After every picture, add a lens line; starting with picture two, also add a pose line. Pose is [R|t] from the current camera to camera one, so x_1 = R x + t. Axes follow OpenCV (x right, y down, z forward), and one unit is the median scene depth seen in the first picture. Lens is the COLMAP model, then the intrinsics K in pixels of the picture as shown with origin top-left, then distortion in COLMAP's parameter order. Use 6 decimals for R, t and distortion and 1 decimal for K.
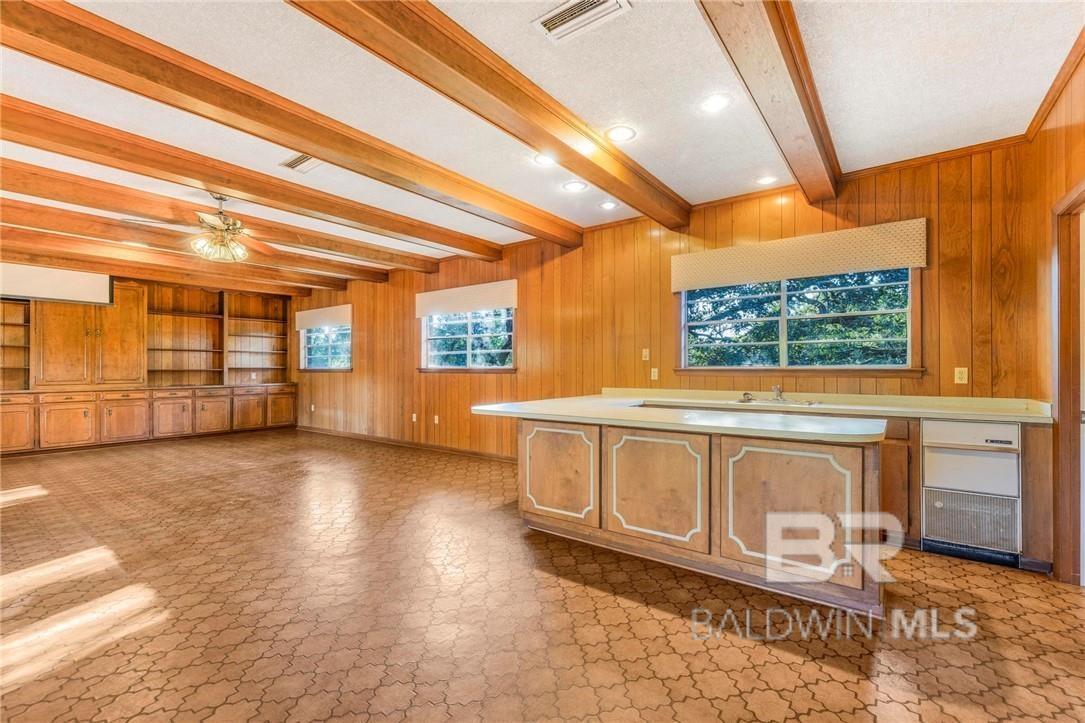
lens RADIAL K [[468.0, 0, 542.7], [0, 468.0, 365.0], [0, 0, 1]] dist [0.000220, 0.000493]
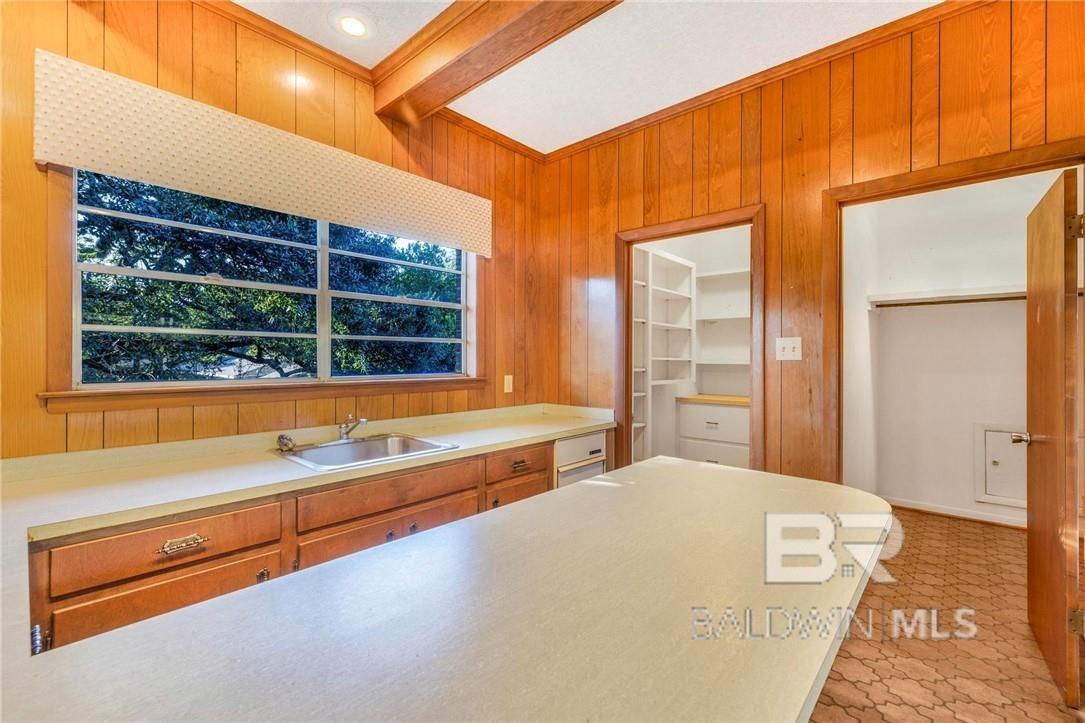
lens RADIAL K [[468.0, 0, 541.7], [0, 468.0, 356.3], [0, 0, 1]] dist [0.000220, 0.000493]
pose [[0.087480, 0.004978, 0.996154, -0.024960], [-0.009718, 0.999944, -0.004143, -0.028421], [-0.996119, -0.009318, 0.087523, 0.848644]]
